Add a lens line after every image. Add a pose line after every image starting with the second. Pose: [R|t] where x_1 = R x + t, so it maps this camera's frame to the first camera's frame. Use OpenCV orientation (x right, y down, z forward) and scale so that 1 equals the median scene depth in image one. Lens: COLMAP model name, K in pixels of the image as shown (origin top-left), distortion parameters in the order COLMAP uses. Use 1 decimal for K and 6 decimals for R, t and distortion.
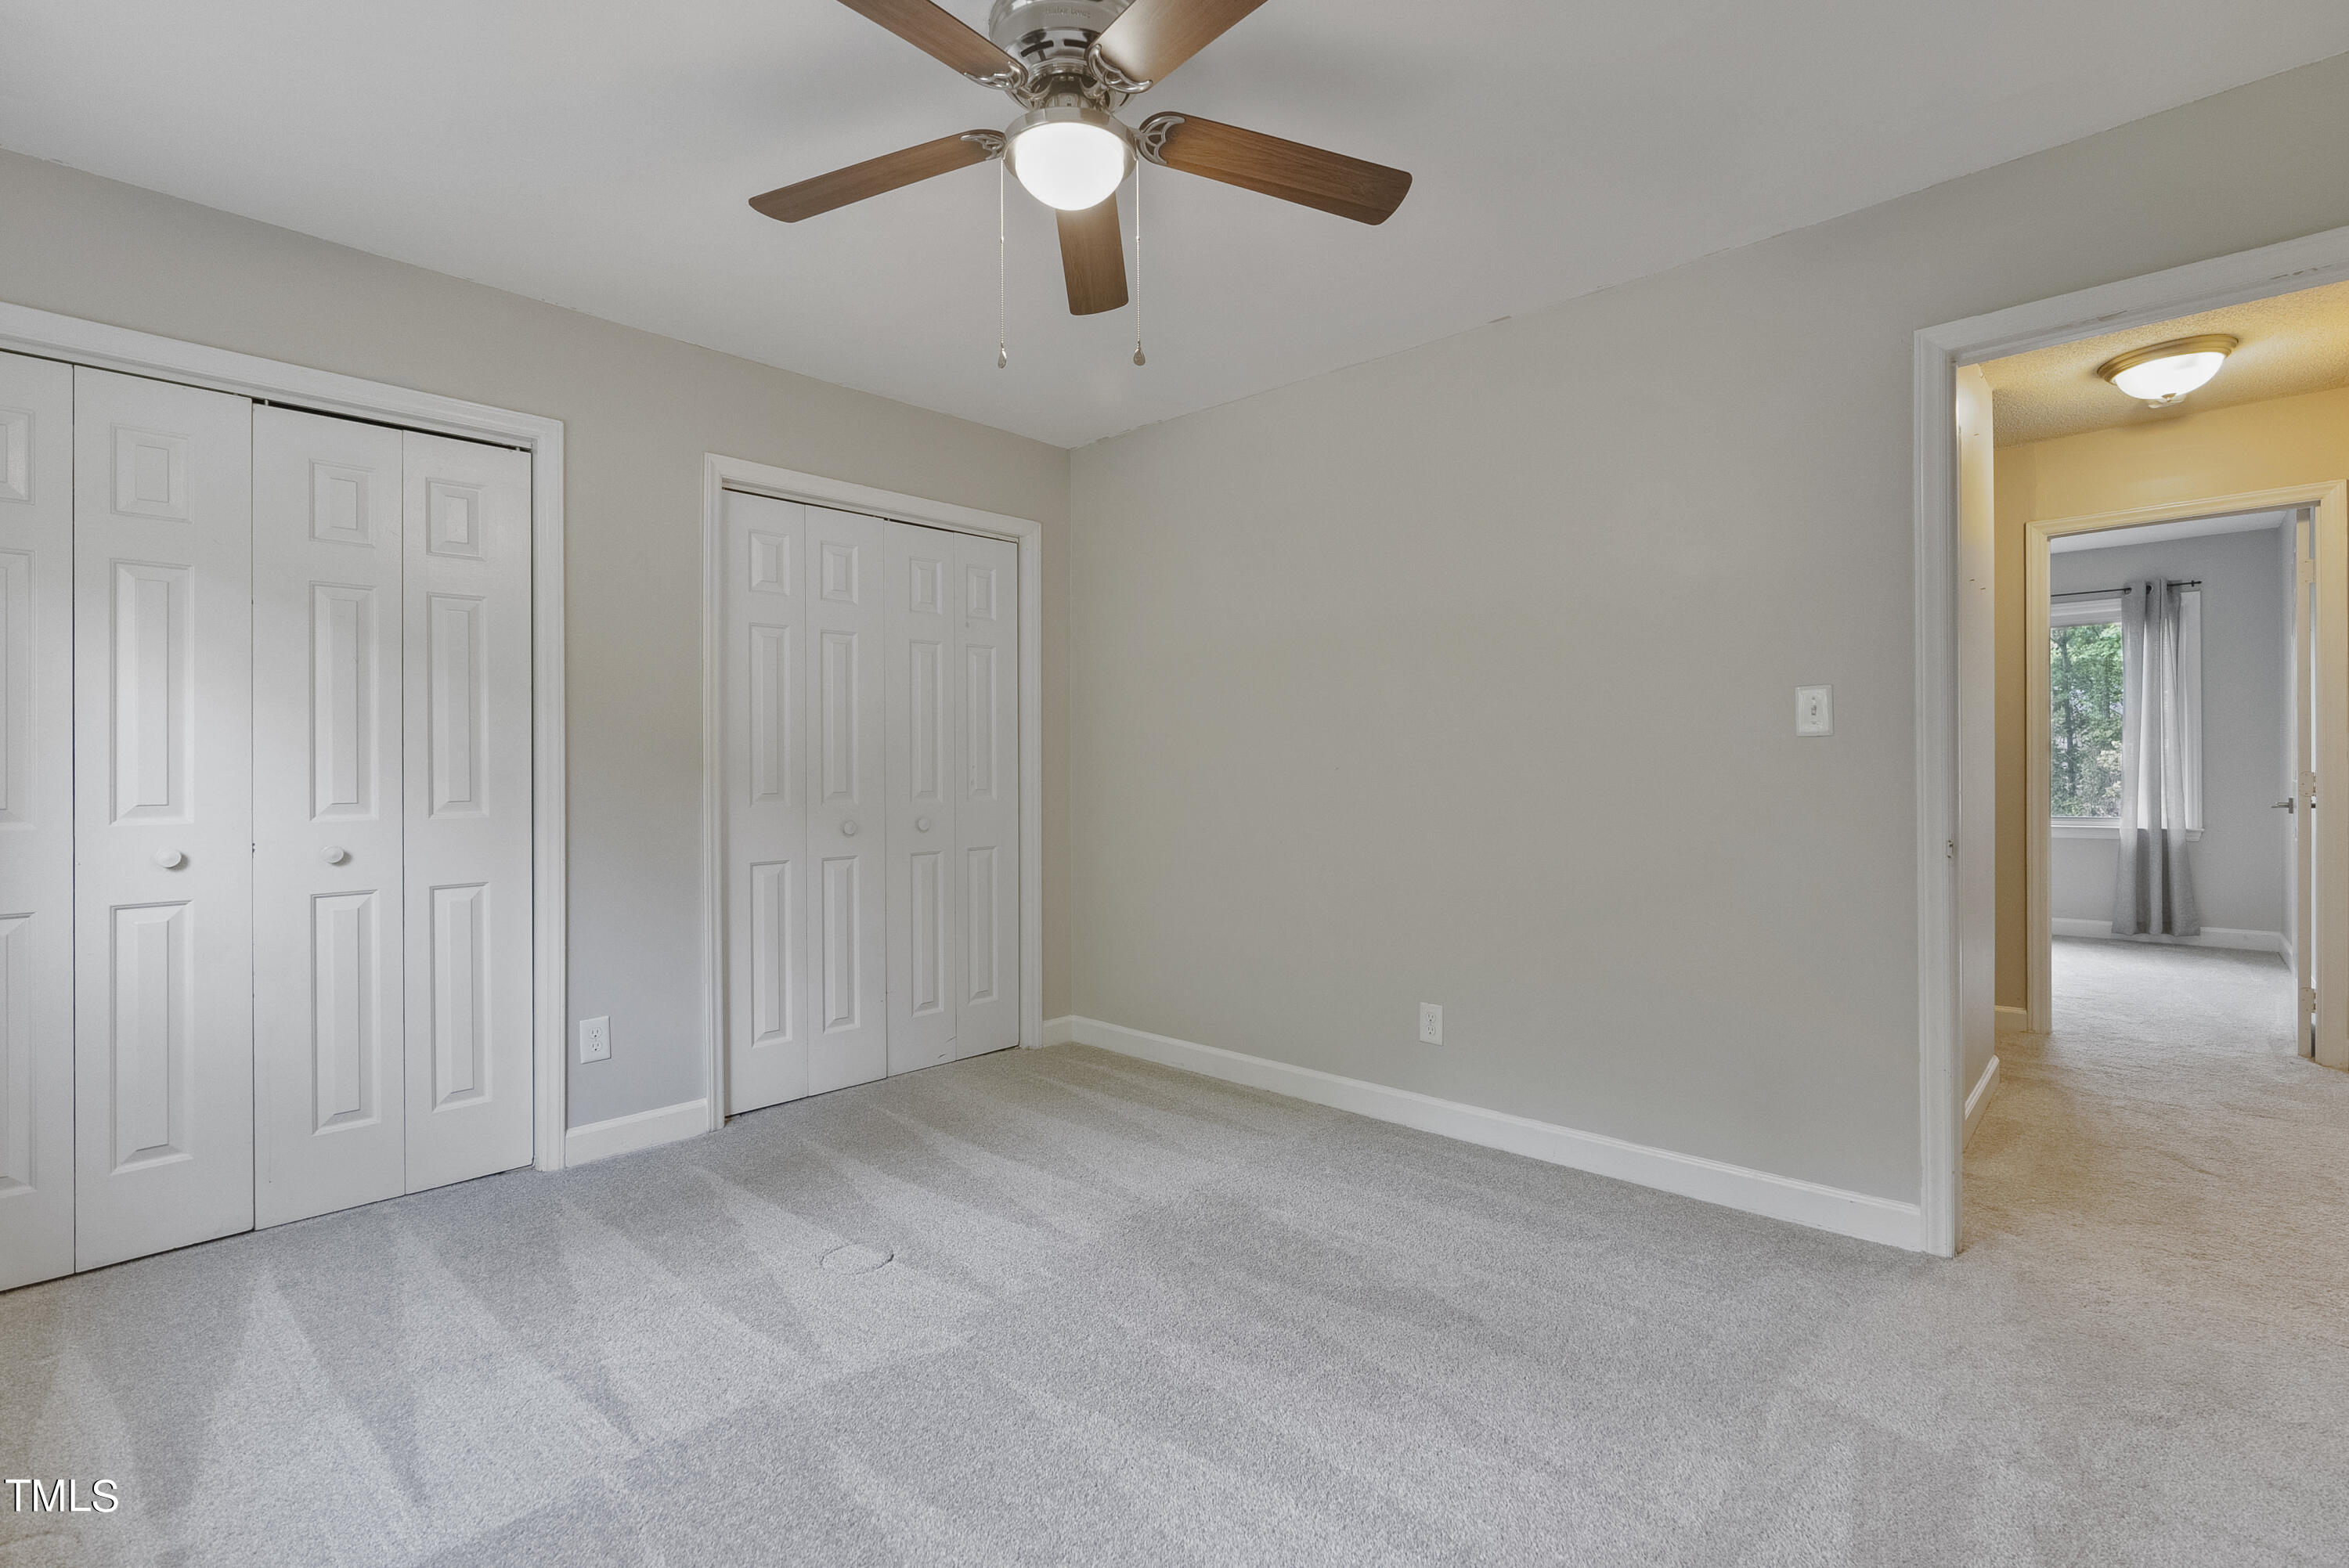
lens RADIAL K [[1075.4, 0, 1168.7], [0, 1075.4, 786.1], [0, 0, 1]] dist [-0.004693, 0.000655]
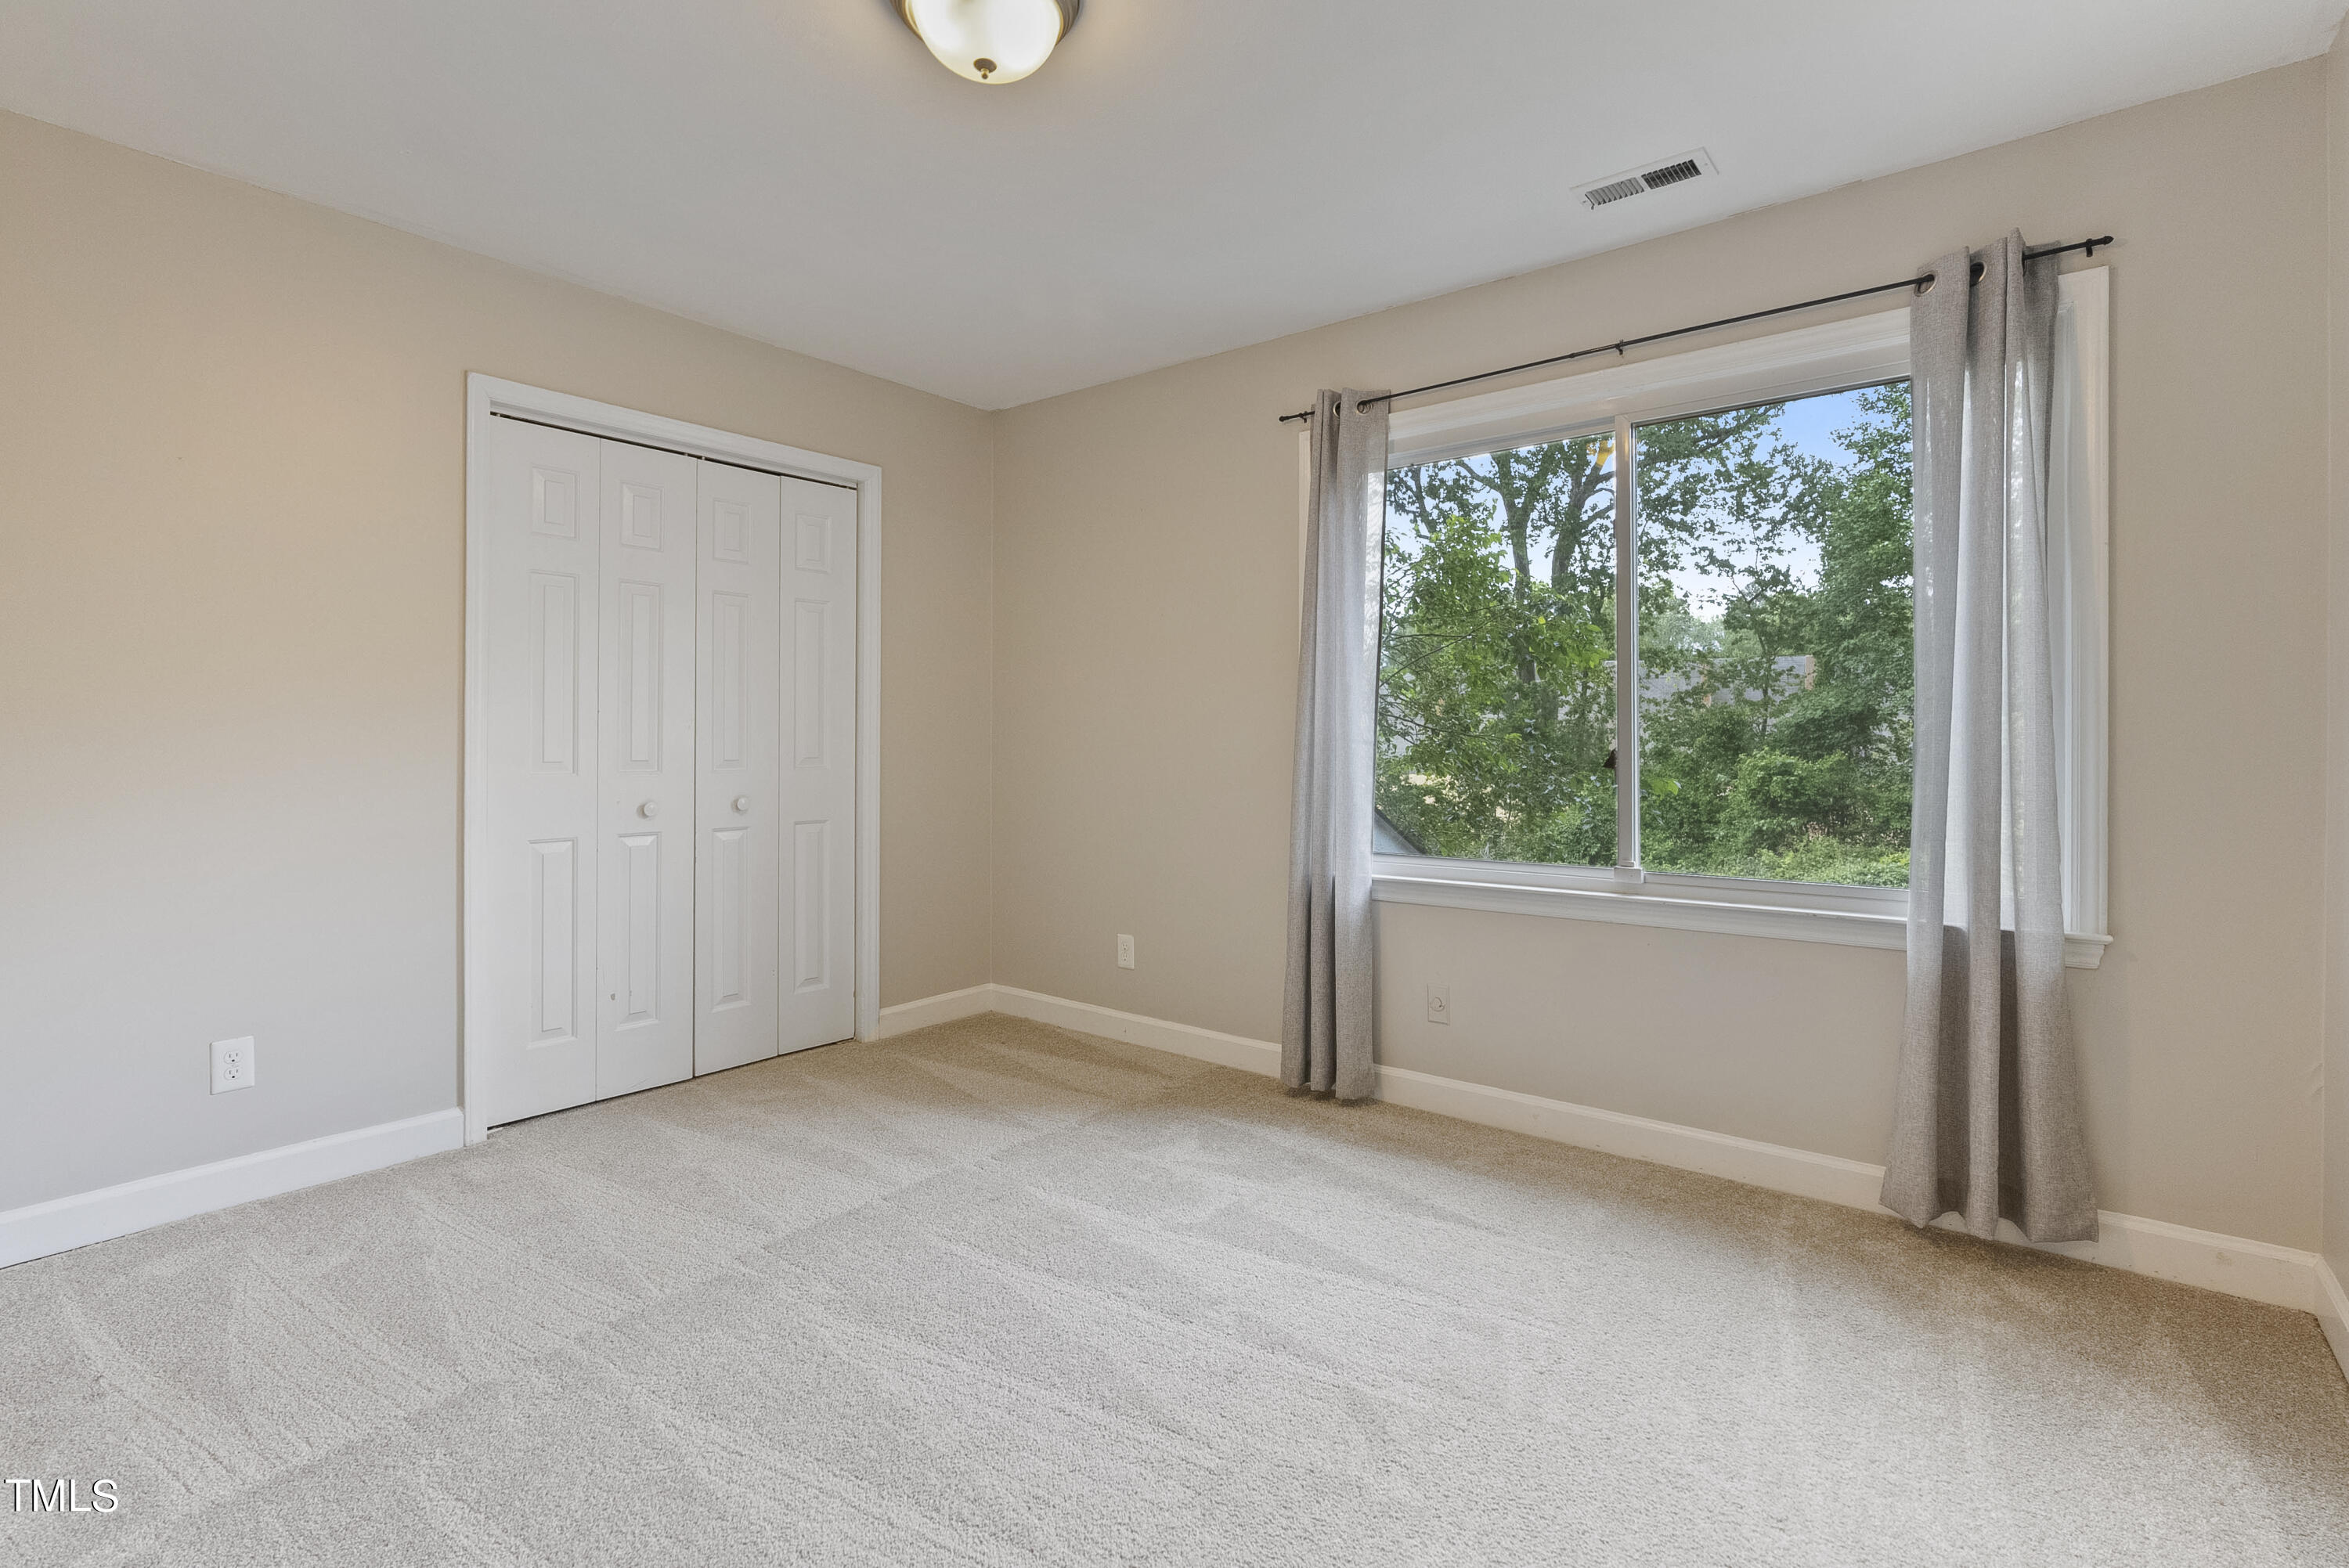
lens RADIAL K [[1075.4, 0, 1189.7], [0, 1075.4, 765.5], [0, 0, 1]] dist [-0.004693, 0.000655]
pose [[0.995057, 0.001973, 0.099290, 0.612766], [-0.003151, 0.999926, 0.011714, -0.019524], [-0.099260, -0.011969, 0.994990, 0.662136]]
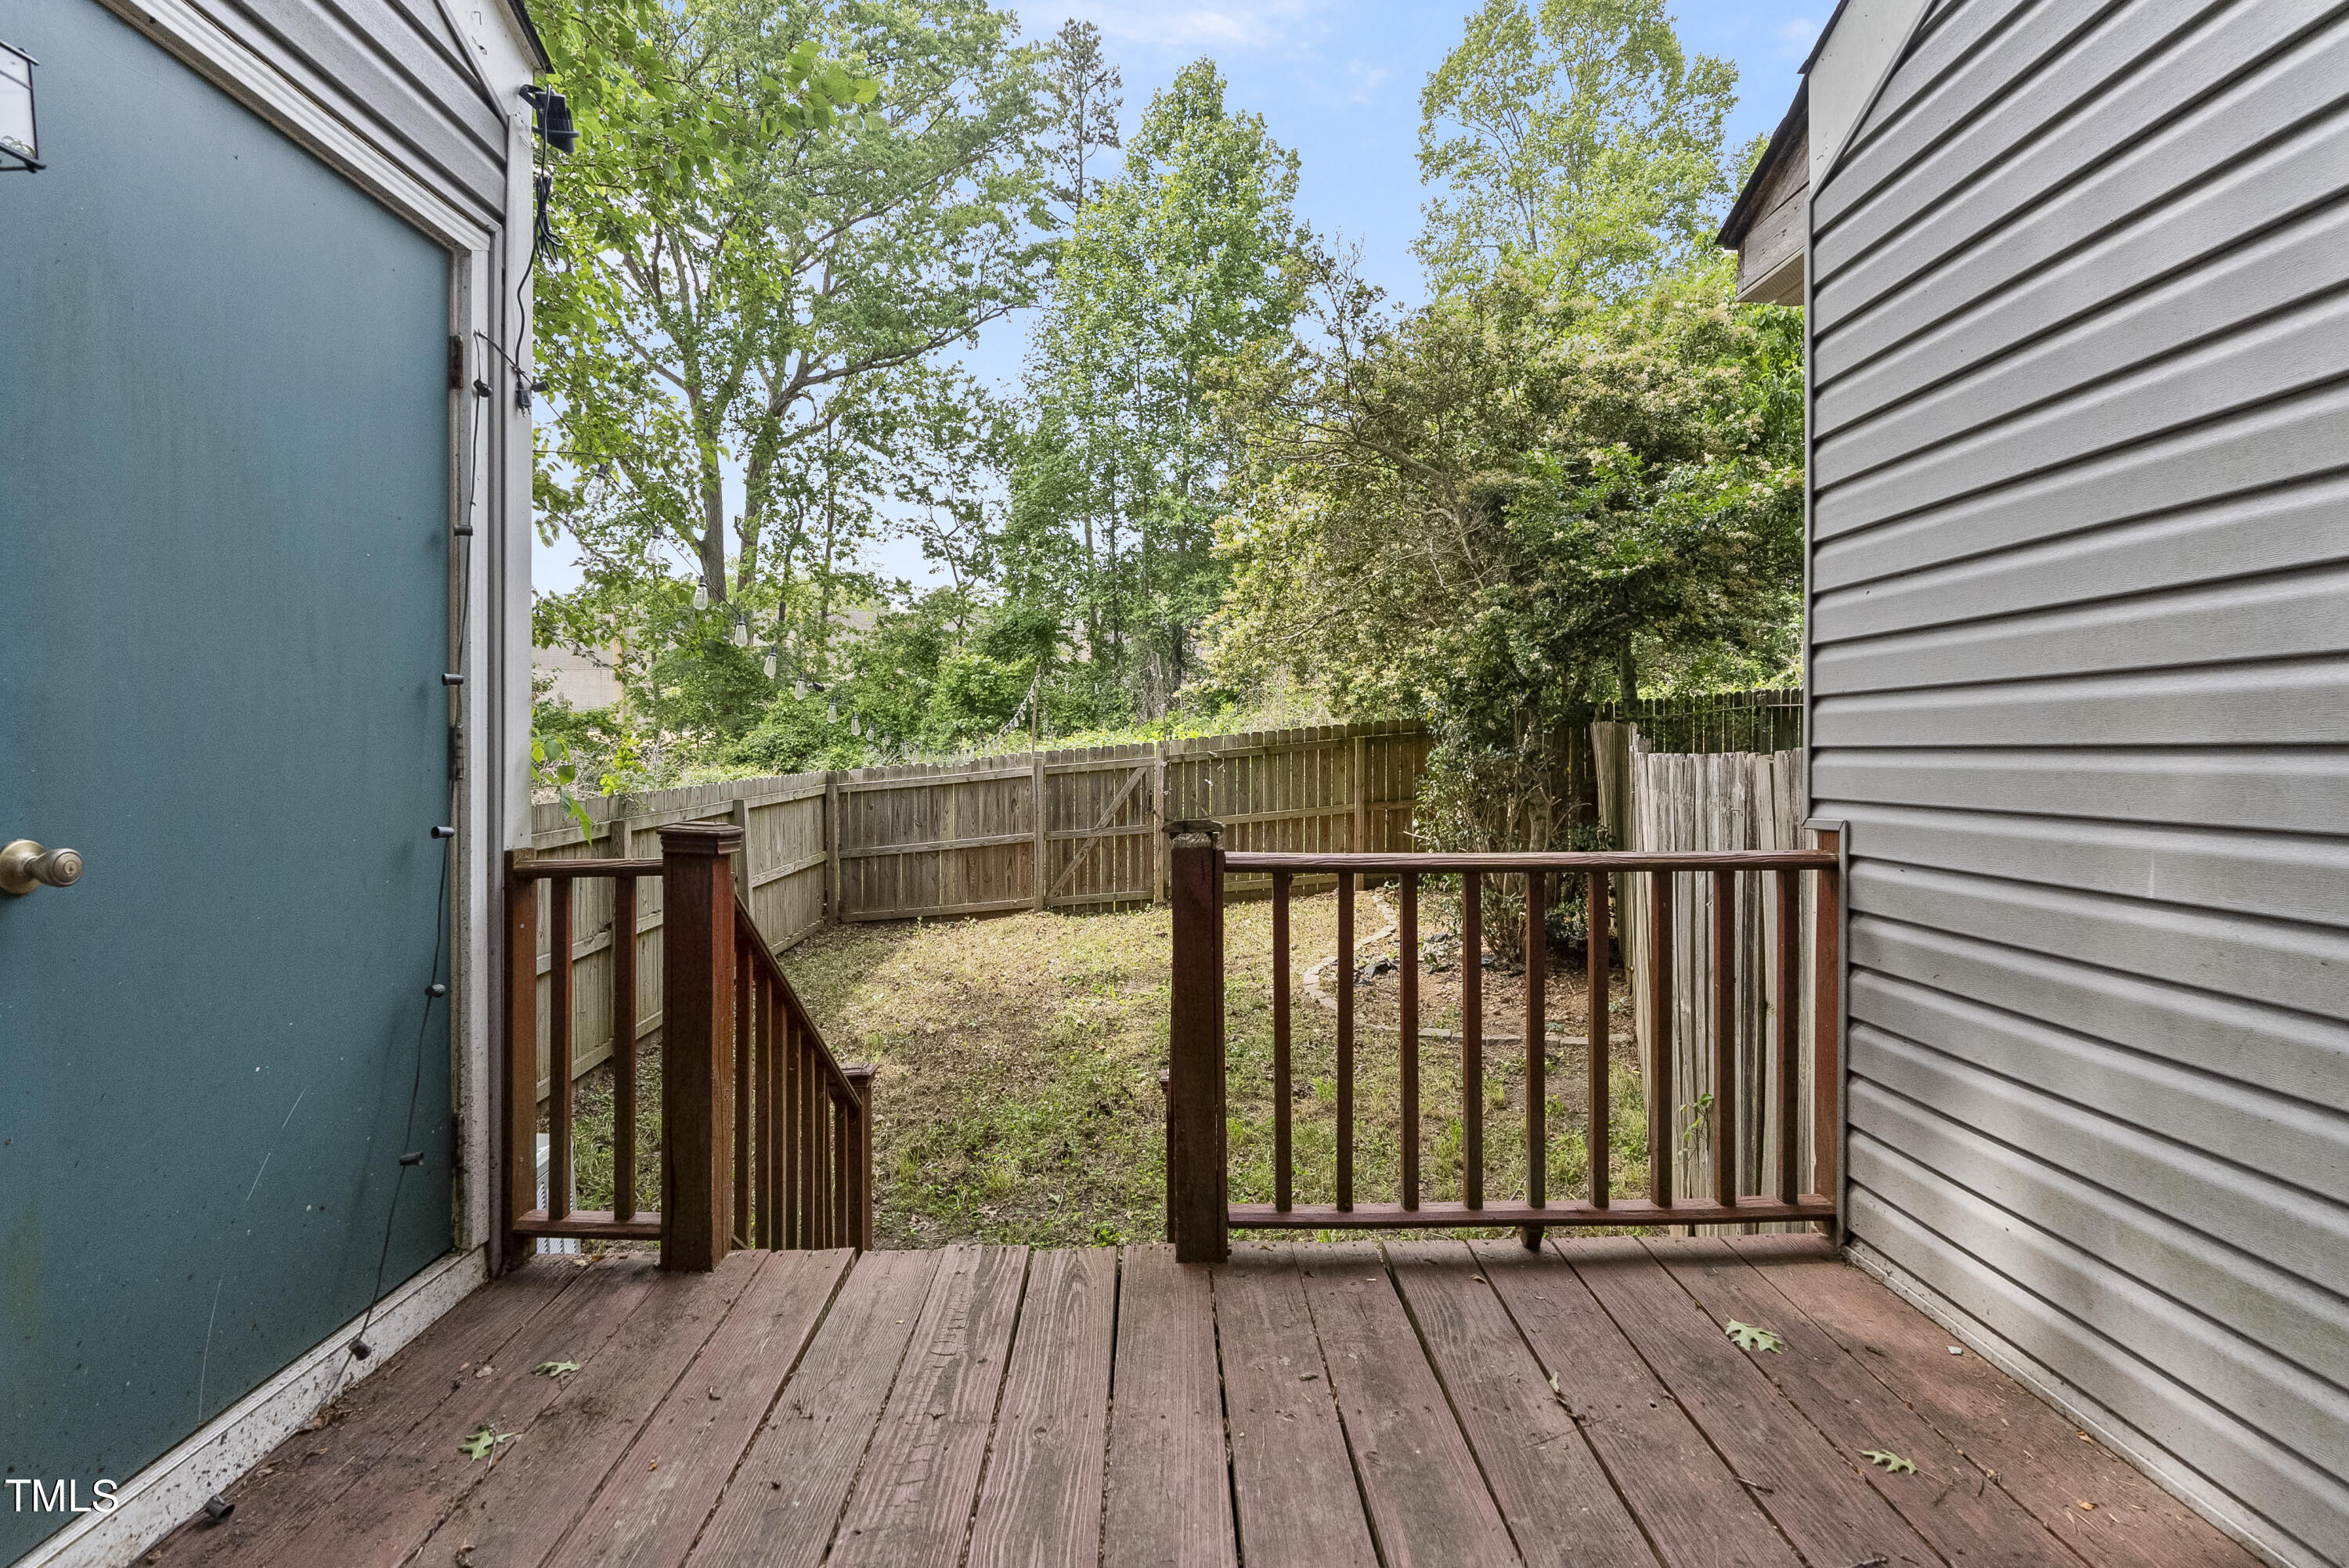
lens RADIAL K [[1075.4, 0, 1170.2], [0, 1075.4, 769.8], [0, 0, 1]] dist [-0.004693, 0.000655]
pose [[0.699988, 0.007551, 0.714115, 0.631663], [-0.013130, 0.999911, 0.002297, 0.009500], [-0.714034, -0.010985, 0.700025, 0.697033]]
